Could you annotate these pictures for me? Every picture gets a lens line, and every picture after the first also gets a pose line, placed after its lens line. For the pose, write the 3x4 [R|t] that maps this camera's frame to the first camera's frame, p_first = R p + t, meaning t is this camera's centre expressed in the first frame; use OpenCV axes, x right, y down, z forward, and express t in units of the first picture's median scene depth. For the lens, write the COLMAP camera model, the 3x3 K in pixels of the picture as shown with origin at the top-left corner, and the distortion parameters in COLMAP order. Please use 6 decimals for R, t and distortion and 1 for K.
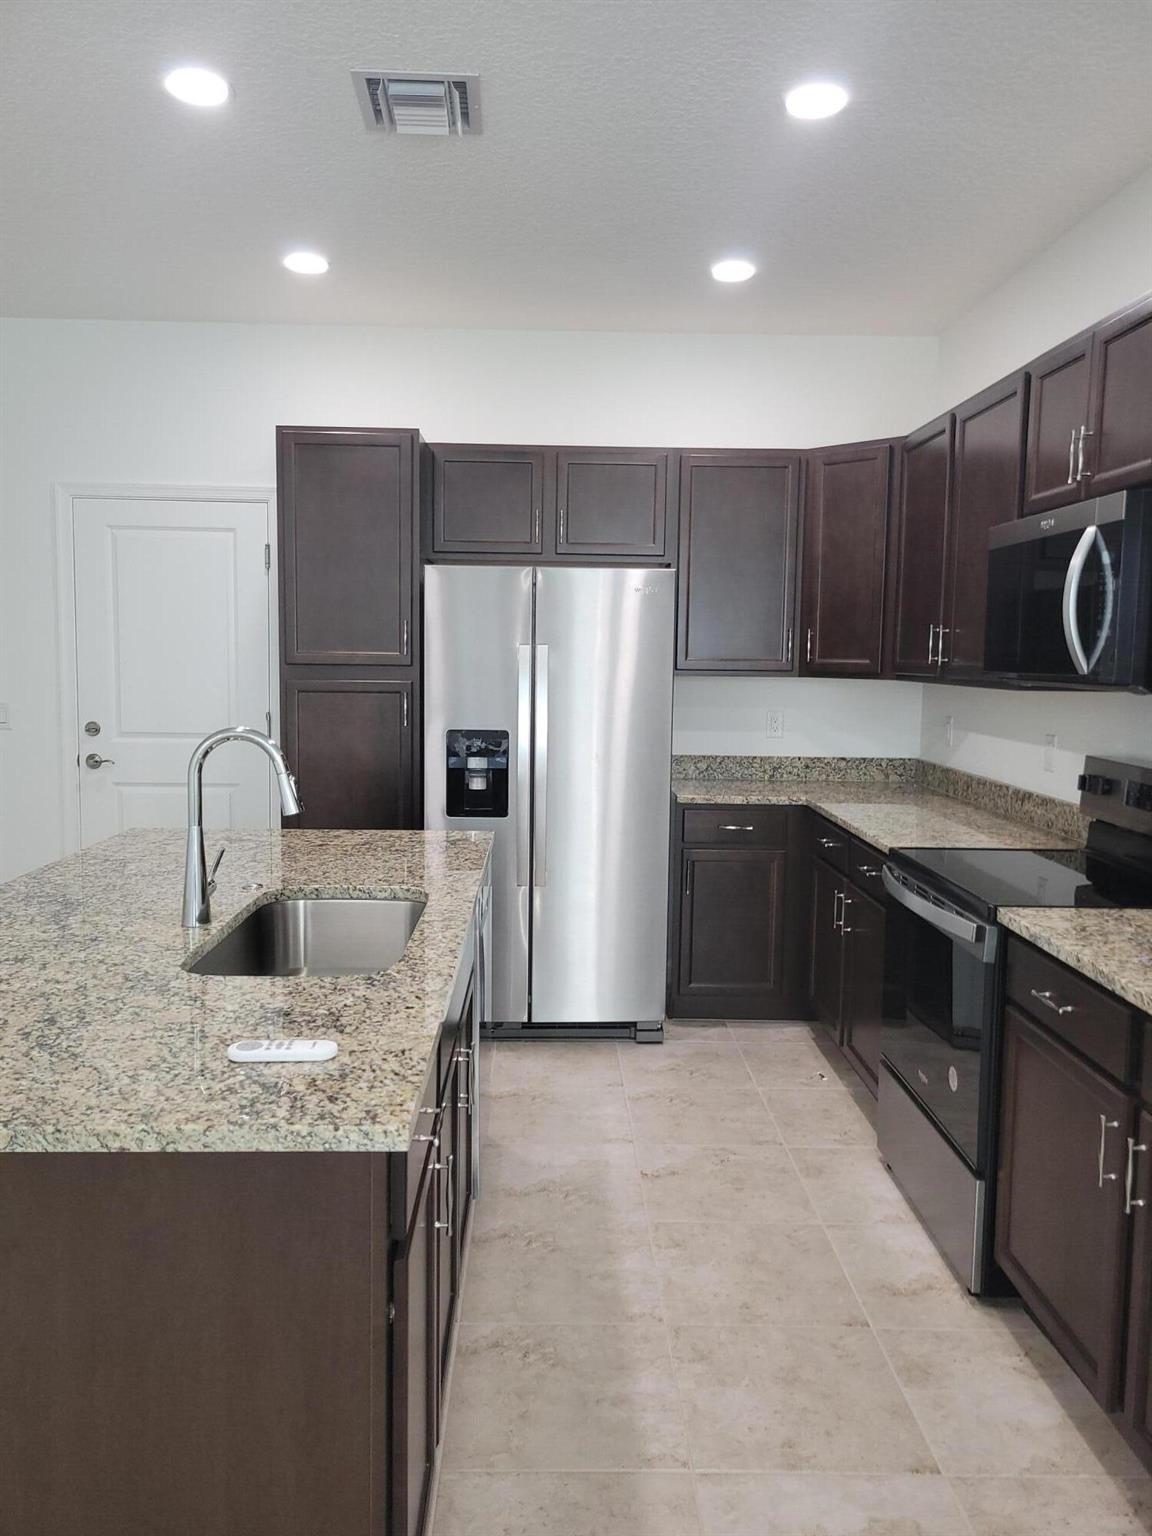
lens RADIAL K [[1153.8, 0, 576.1], [0, 1153.8, 753.6], [0, 0, 1]] dist [0.029728, -0.008603]
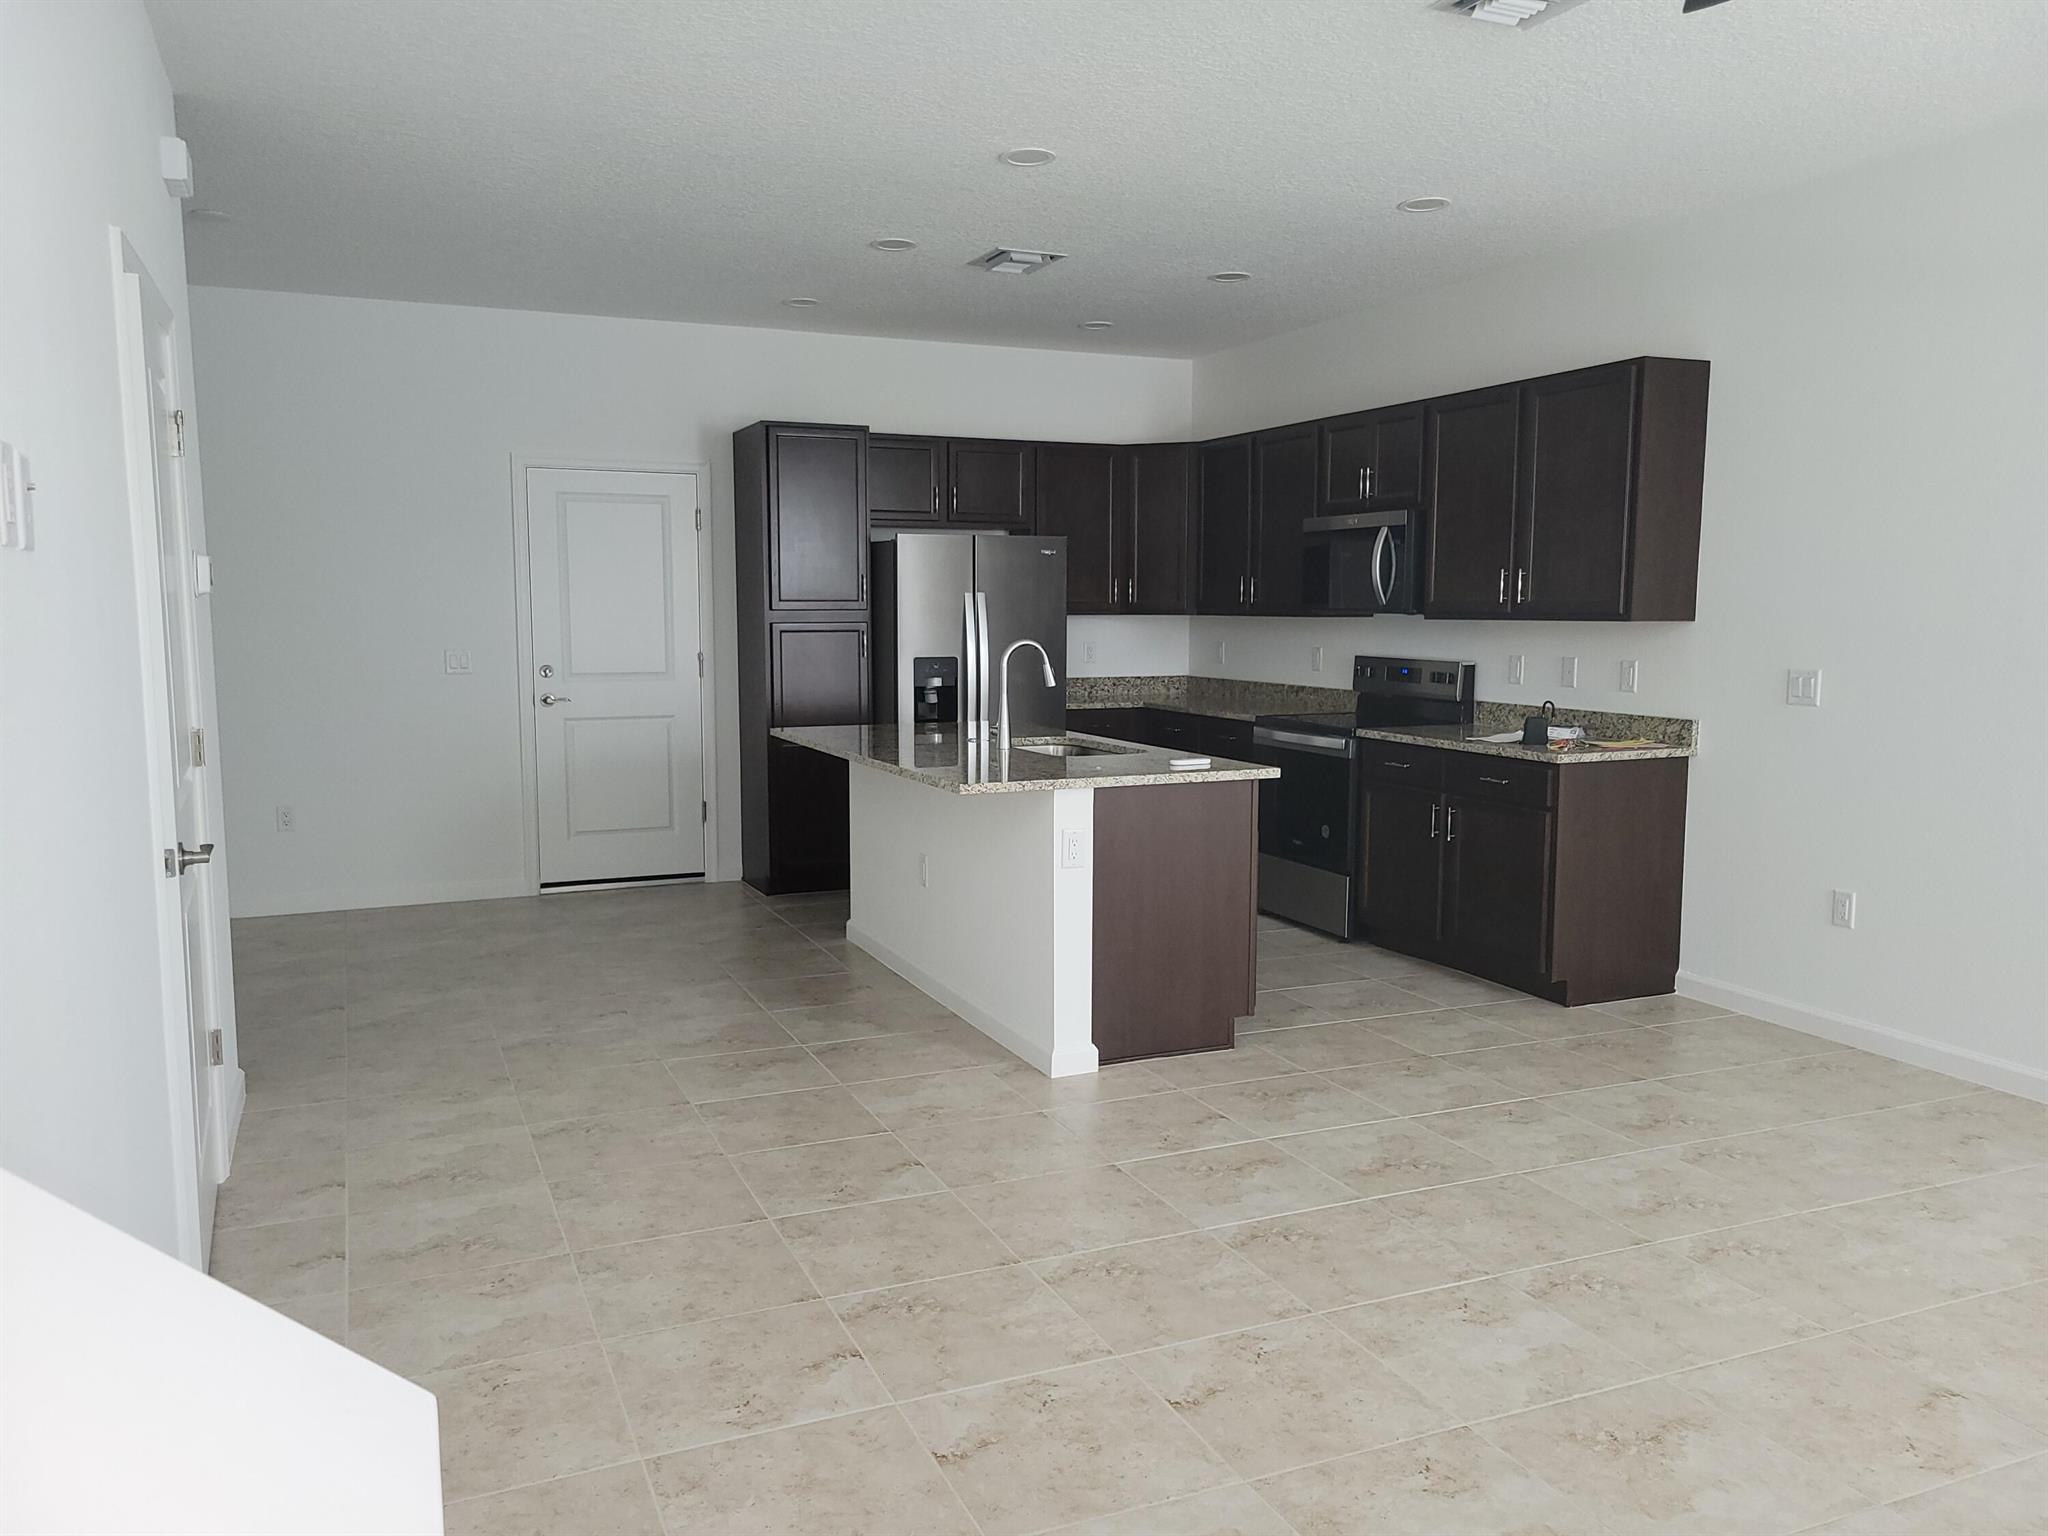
lens RADIAL K [[1538.4, 0, 1020.5], [0, 1538.4, 779.0], [0, 0, 1]] dist [0.029728, -0.008603]
pose [[0.924258, -0.057073, 0.377477, -0.673235], [0.045918, 0.998203, 0.038494, 0.056101], [-0.378996, -0.018246, 0.925218, -0.687294]]
